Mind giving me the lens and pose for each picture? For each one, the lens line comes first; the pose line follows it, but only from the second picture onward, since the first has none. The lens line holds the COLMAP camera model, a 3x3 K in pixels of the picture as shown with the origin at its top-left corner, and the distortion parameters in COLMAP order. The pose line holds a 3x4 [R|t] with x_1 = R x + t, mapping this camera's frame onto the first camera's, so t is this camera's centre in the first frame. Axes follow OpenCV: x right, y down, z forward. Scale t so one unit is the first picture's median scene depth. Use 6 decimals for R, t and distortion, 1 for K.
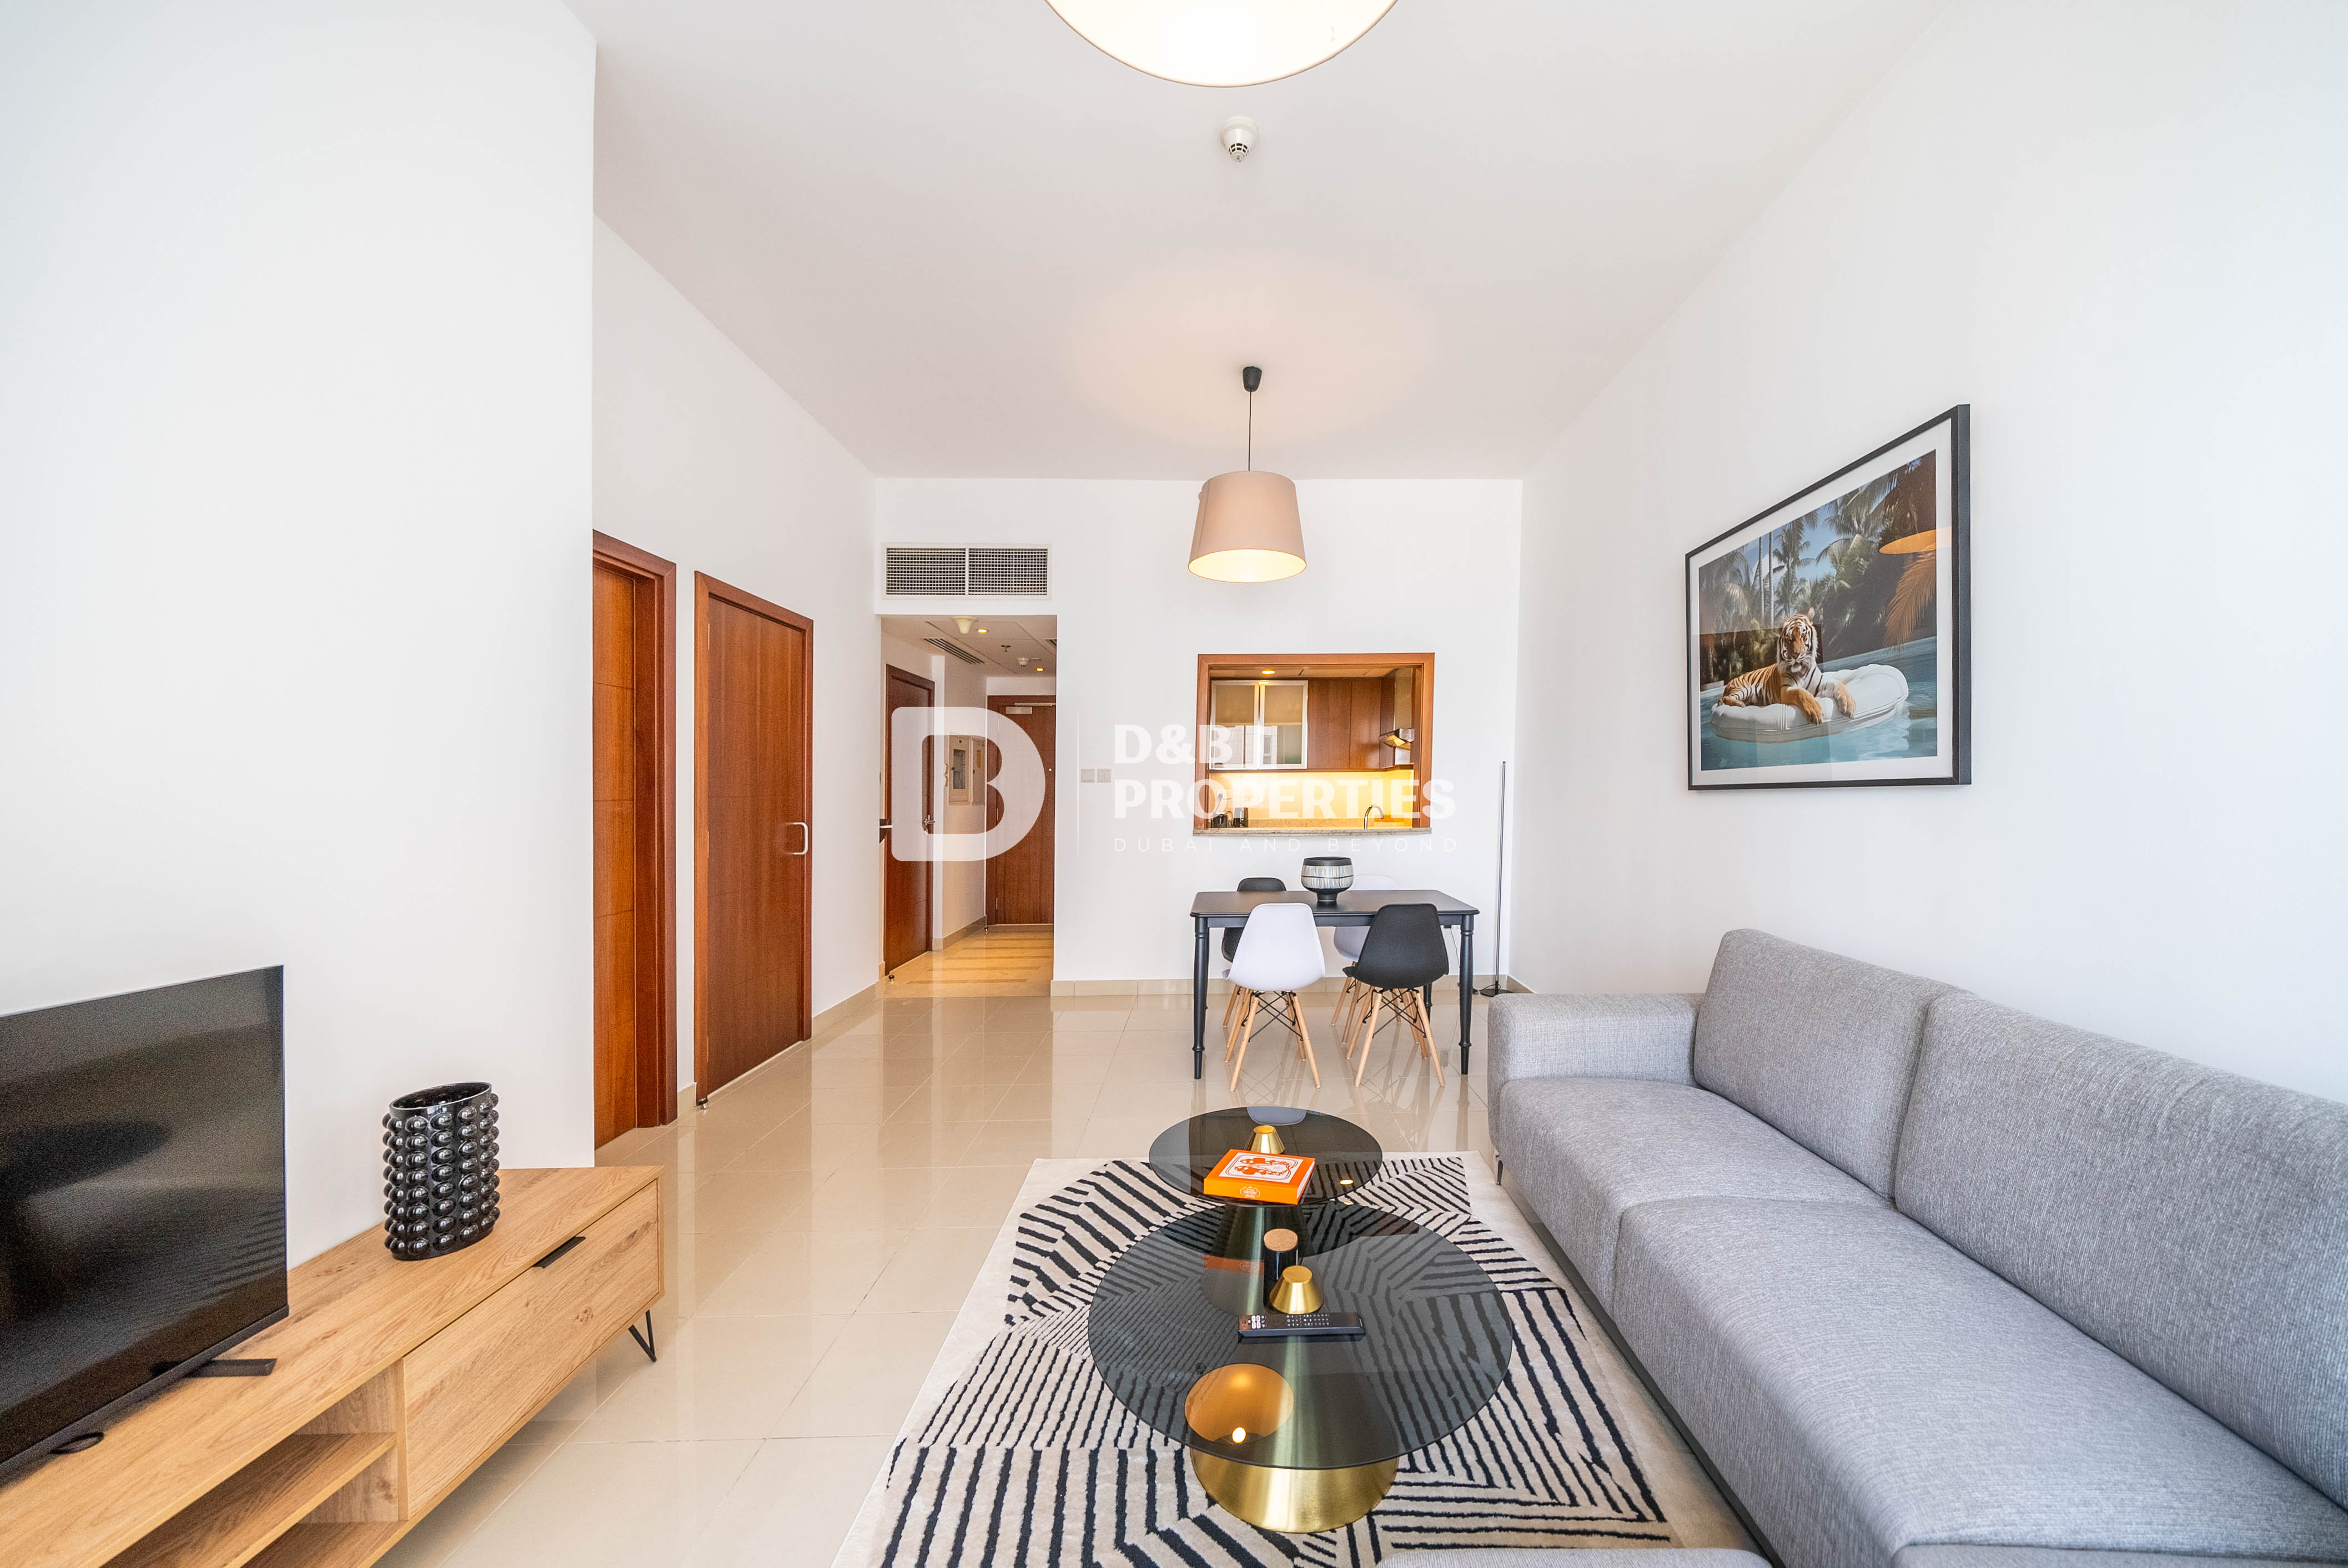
lens RADIAL K [[833.7, 0, 1234.0], [0, 833.7, 796.9], [0, 0, 1]] dist [-0.000806, -0.000130]
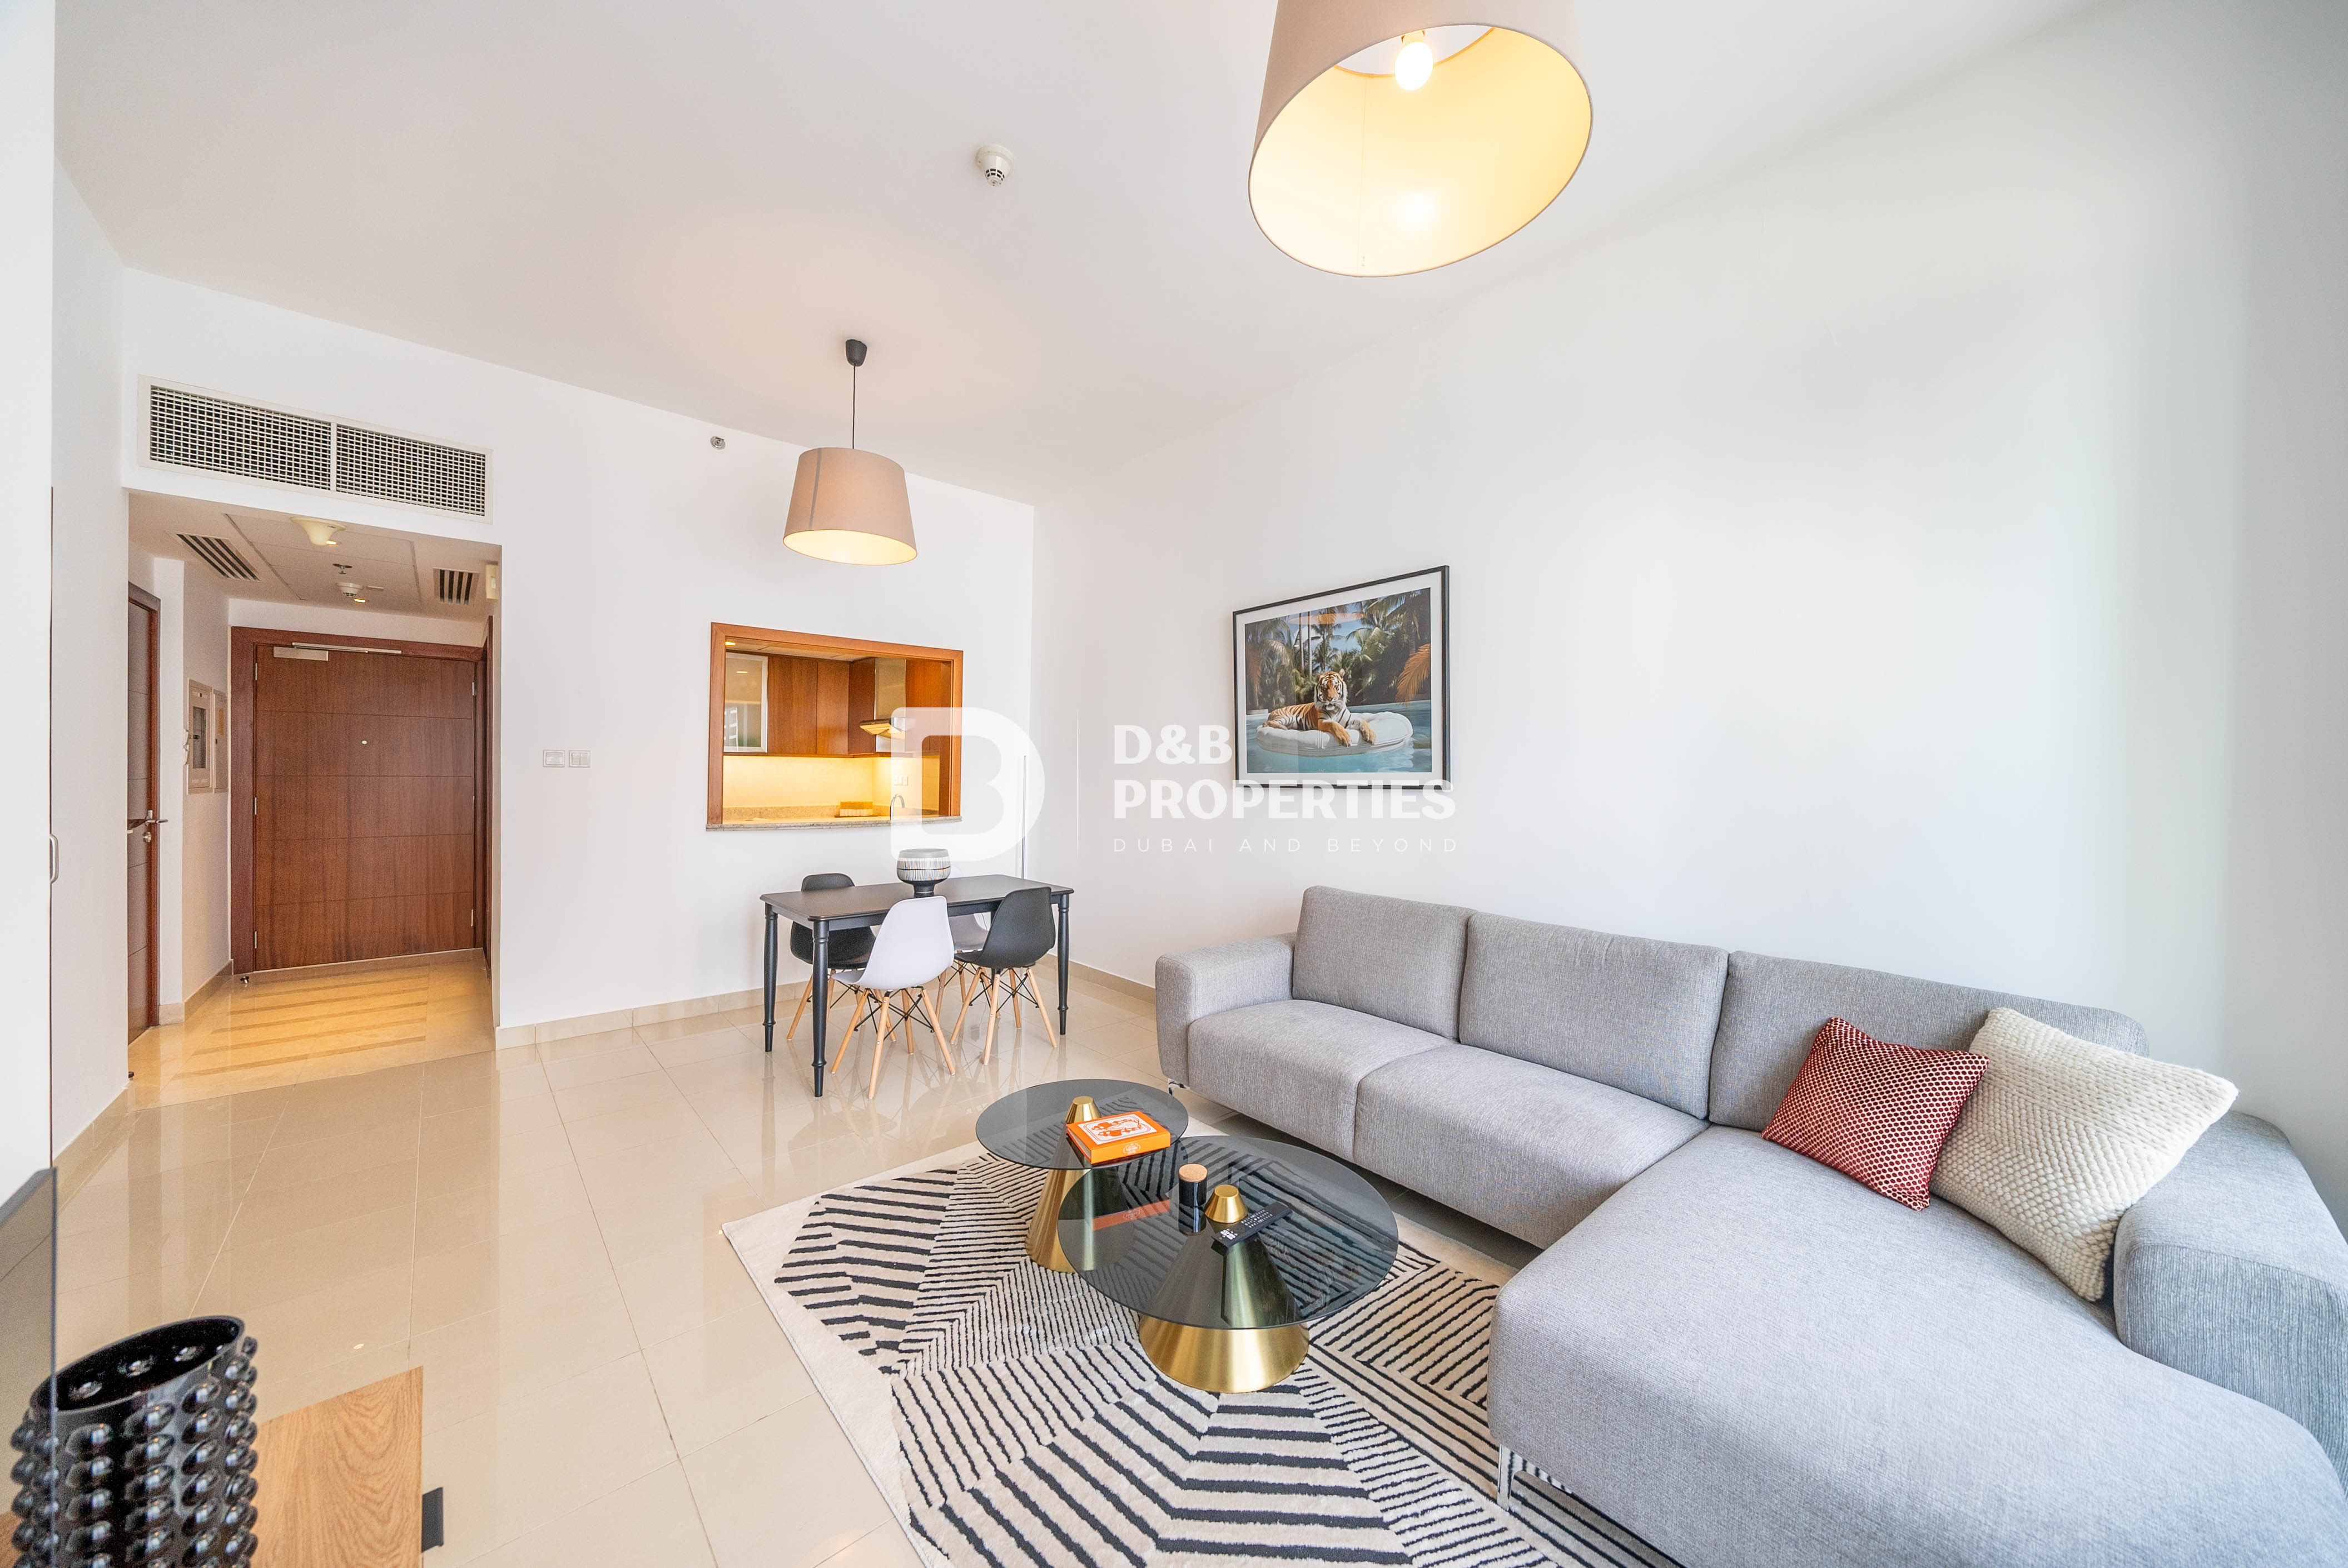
lens RADIAL K [[806.0, 0, 1178.6], [0, 806.0, 777.2], [0, 0, 1]] dist [0.000696, 0.000008]
pose [[0.759836, 0.007025, 0.650076, -0.467349], [-0.007428, 0.999970, -0.002125, -0.025493], [-0.650072, -0.003214, 0.759866, 0.083895]]
